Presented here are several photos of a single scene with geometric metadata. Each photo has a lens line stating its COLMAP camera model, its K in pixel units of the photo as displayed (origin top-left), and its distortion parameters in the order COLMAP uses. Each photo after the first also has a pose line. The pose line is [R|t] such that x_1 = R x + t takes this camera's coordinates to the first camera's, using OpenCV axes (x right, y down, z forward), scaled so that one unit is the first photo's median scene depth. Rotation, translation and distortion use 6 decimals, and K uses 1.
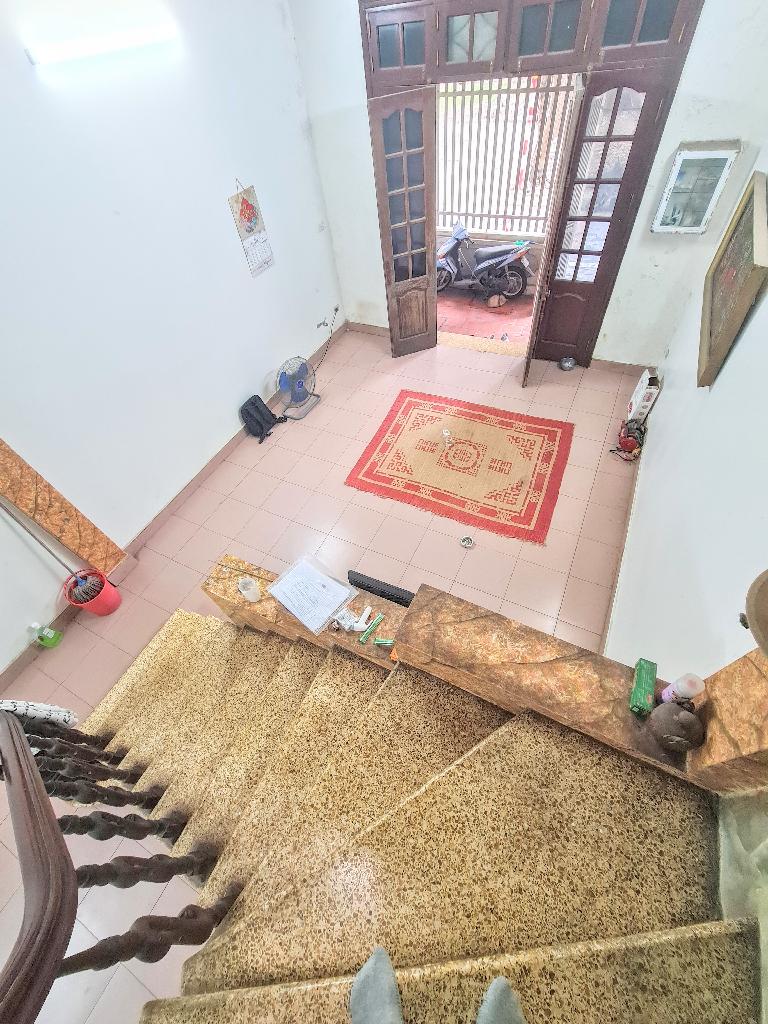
lens RADIAL K [[414.7, 0, 381.0], [0, 414.7, 513.6], [0, 0, 1]] dist [-0.000504, -0.000206]
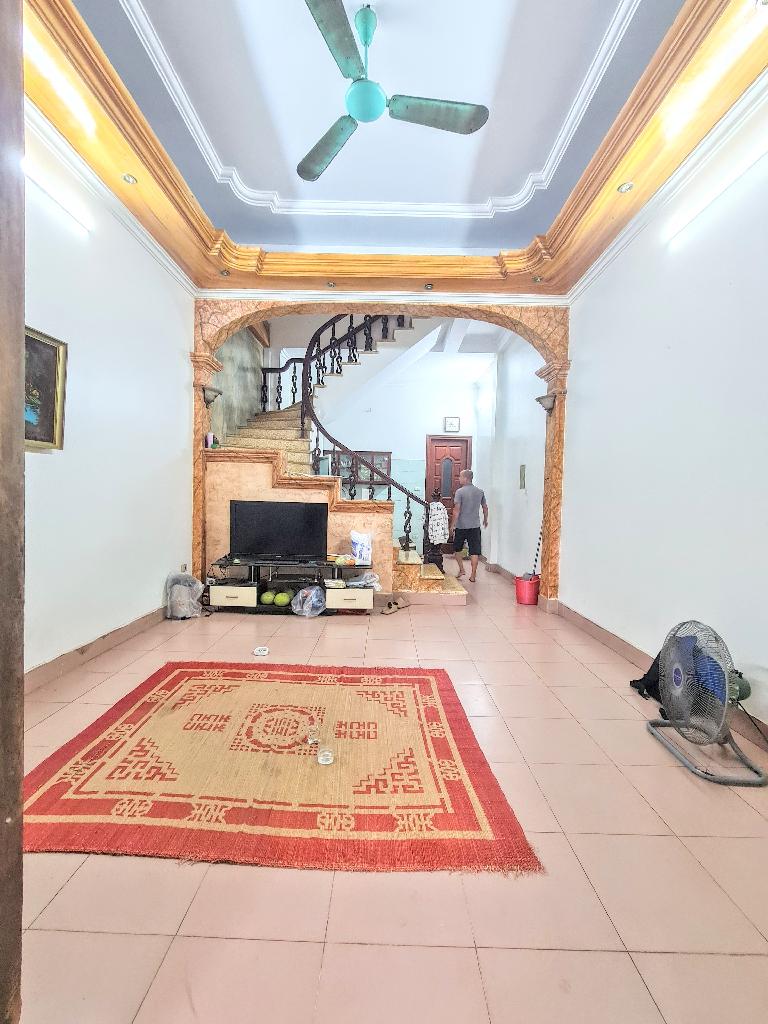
lens RADIAL K [[414.7, 0, 382.2], [0, 414.7, 509.1], [0, 0, 1]] dist [-0.000504, -0.000206]
pose [[-0.893621, 0.103329, -0.436766, 0.230050], [-0.300194, 0.585827, 0.752789, -0.589957], [0.333655, 0.803822, -0.492488, 0.884178]]
